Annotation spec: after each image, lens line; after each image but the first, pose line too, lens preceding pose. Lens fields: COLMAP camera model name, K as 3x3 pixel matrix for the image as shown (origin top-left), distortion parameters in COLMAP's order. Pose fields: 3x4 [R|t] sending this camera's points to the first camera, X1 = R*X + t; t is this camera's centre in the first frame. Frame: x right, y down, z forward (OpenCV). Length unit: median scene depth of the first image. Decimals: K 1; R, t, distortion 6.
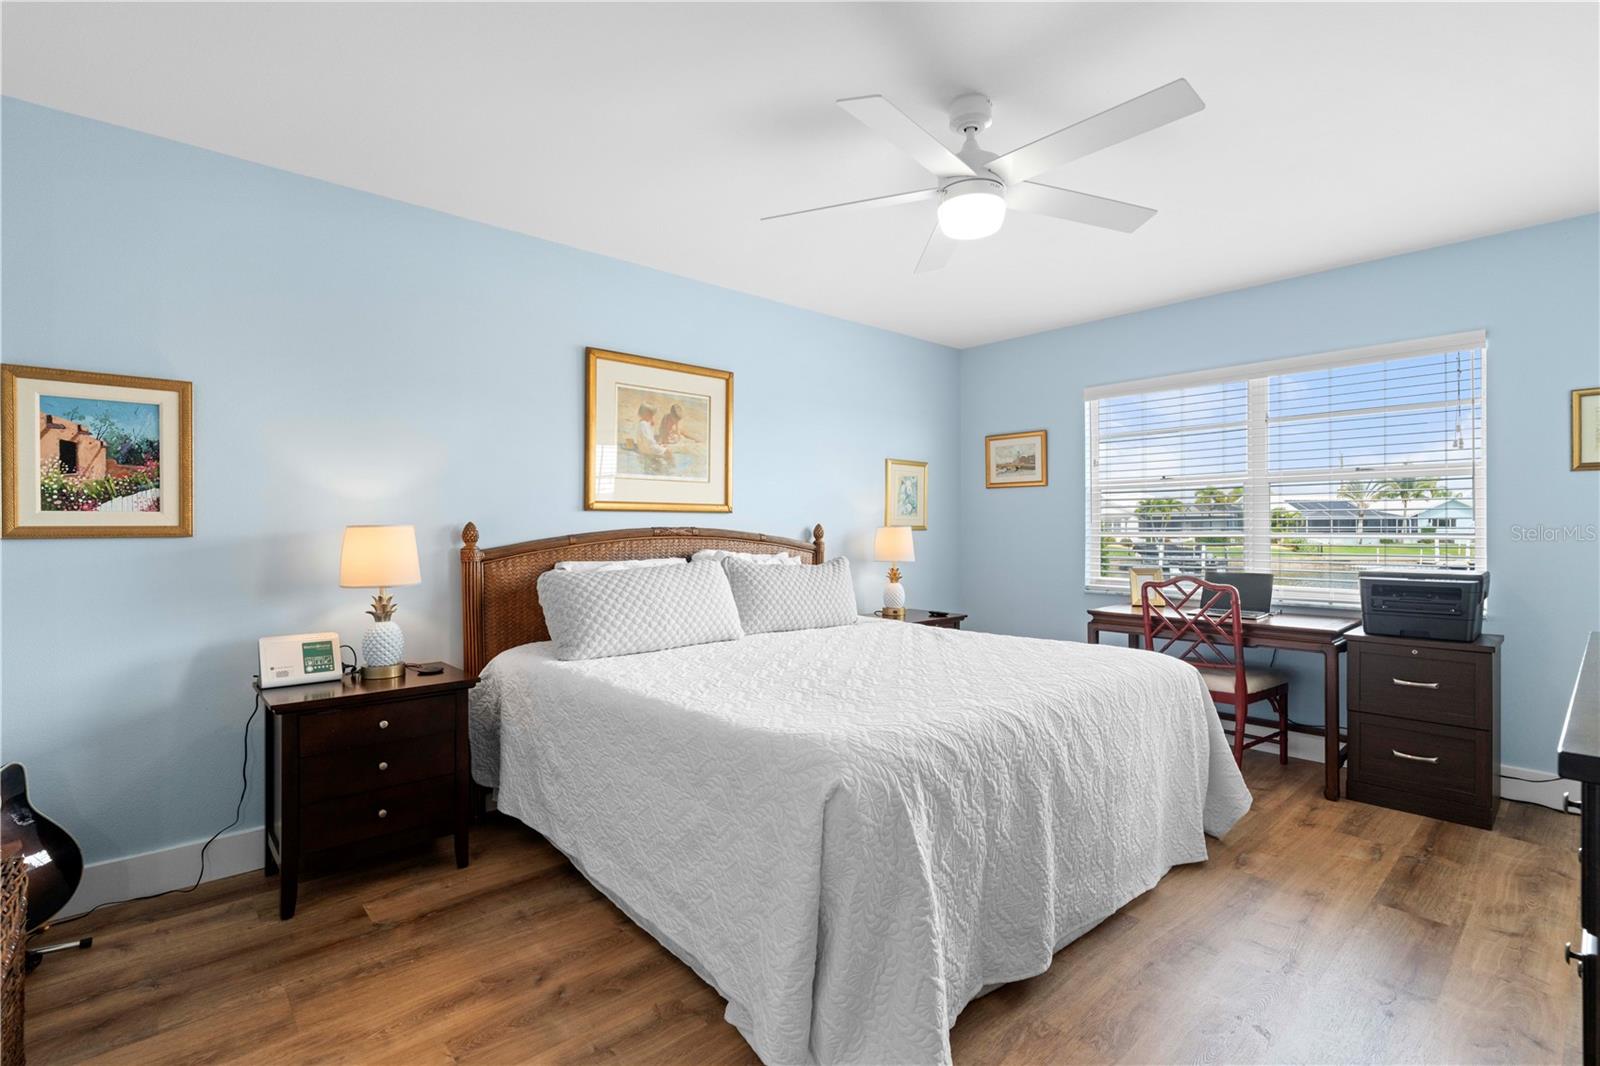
lens RADIAL K [[735.3, 0, 805.9], [0, 735.3, 532.5], [0, 0, 1]] dist [-0.000463, 0.000136]
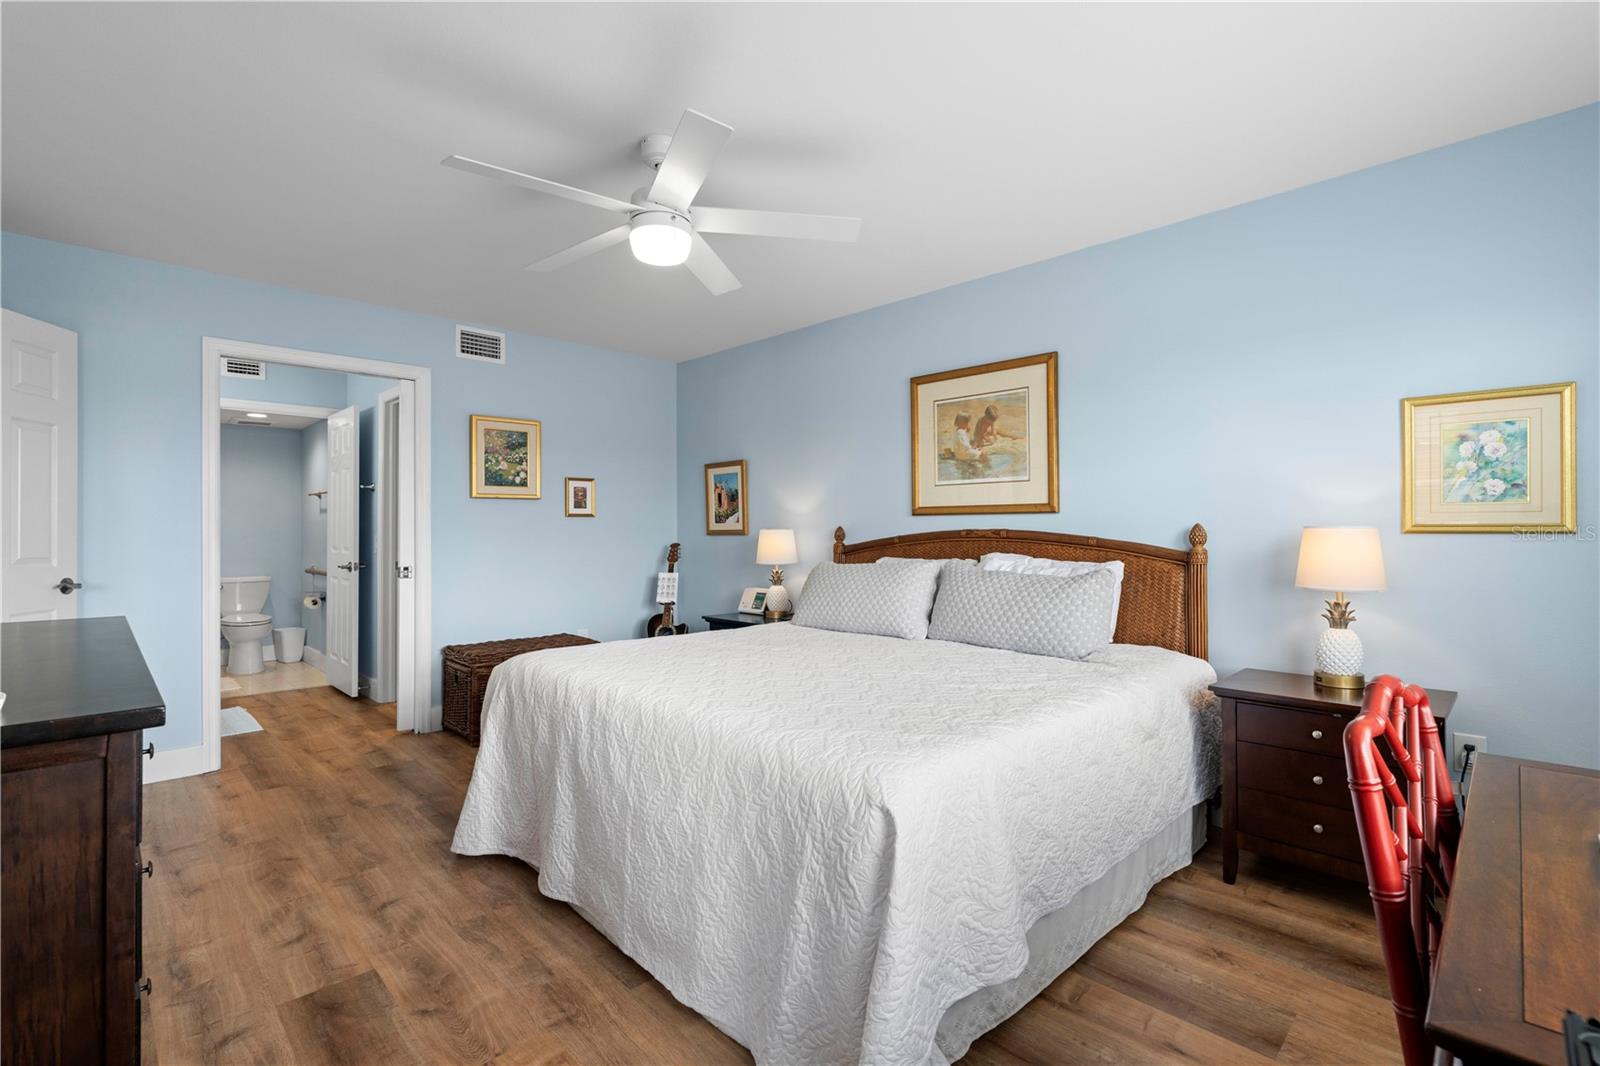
lens RADIAL K [[719.2, 0, 807.1], [0, 719.2, 534.0], [0, 0, 1]] dist [-0.004568, -0.000706]
pose [[0.055618, 0.004425, -0.998442, 0.793620], [-0.003755, 0.999984, 0.004223, -0.003618], [0.998445, 0.003514, 0.055633, 0.707274]]
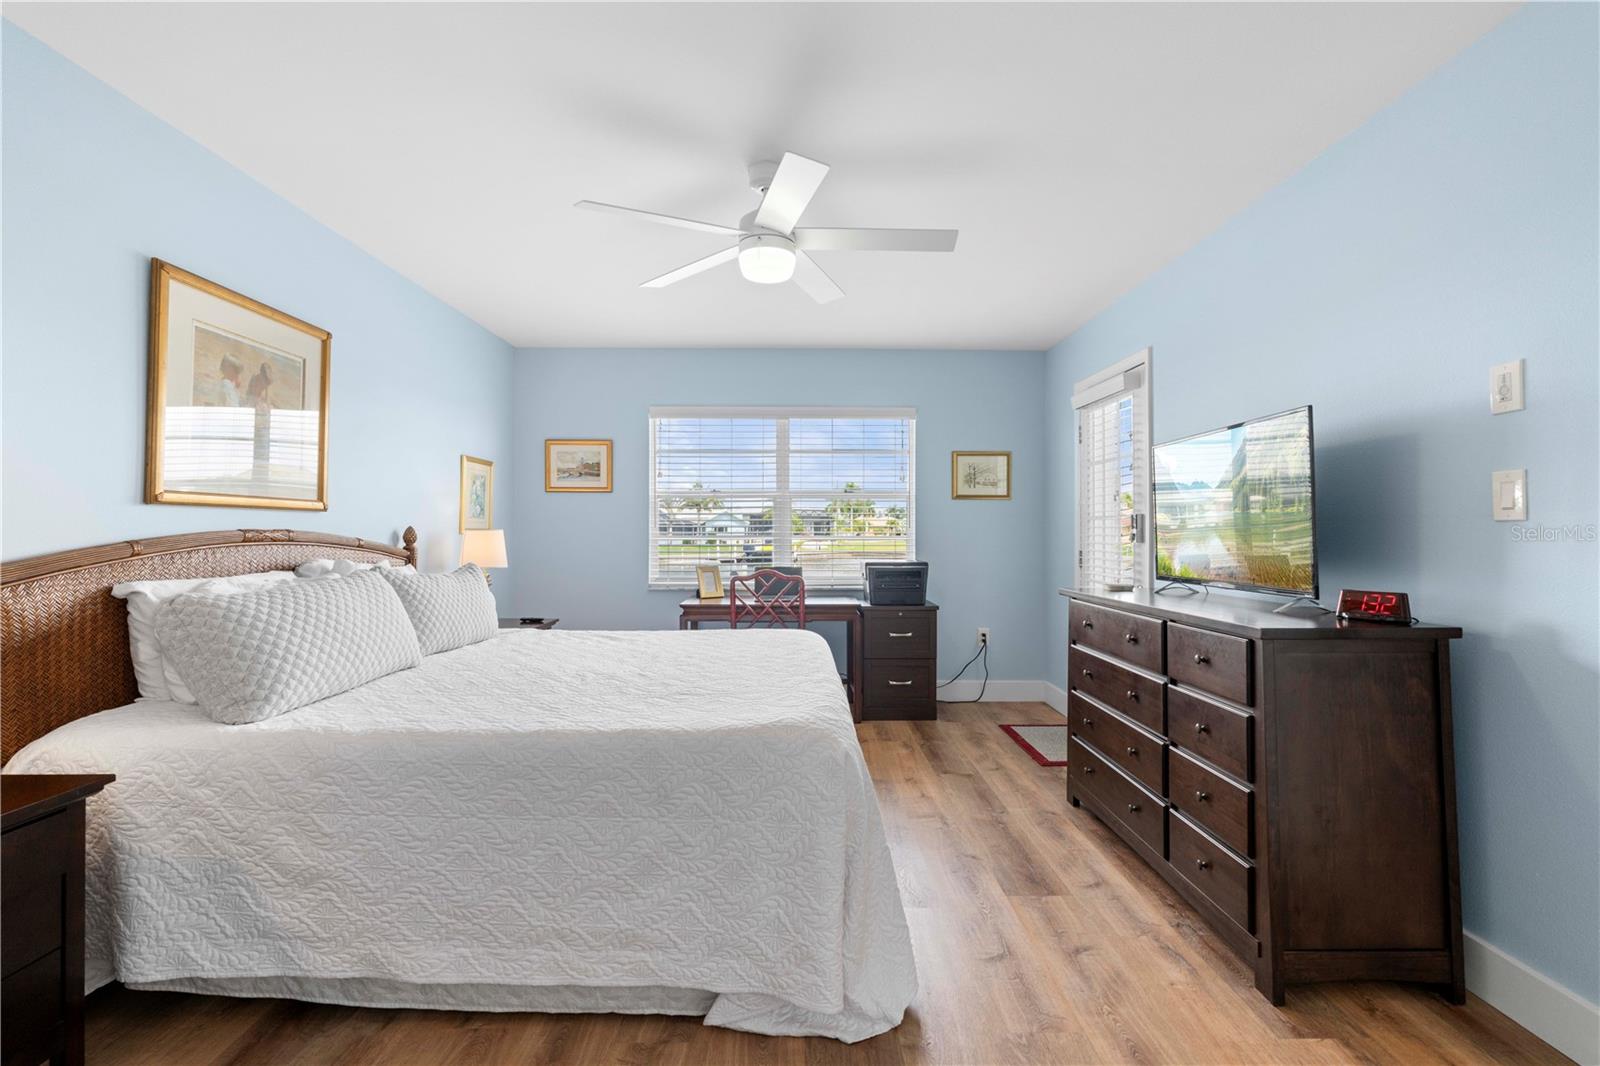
lens RADIAL K [[727.8, 0, 803.6], [0, 727.8, 527.1], [0, 0, 1]] dist [-0.005340, 0.000435]
pose [[0.666605, 0.007998, 0.745368, -0.363353], [0.000611, 0.999936, -0.011276, -0.001036], [-0.745411, 0.007972, 0.666558, 0.116039]]
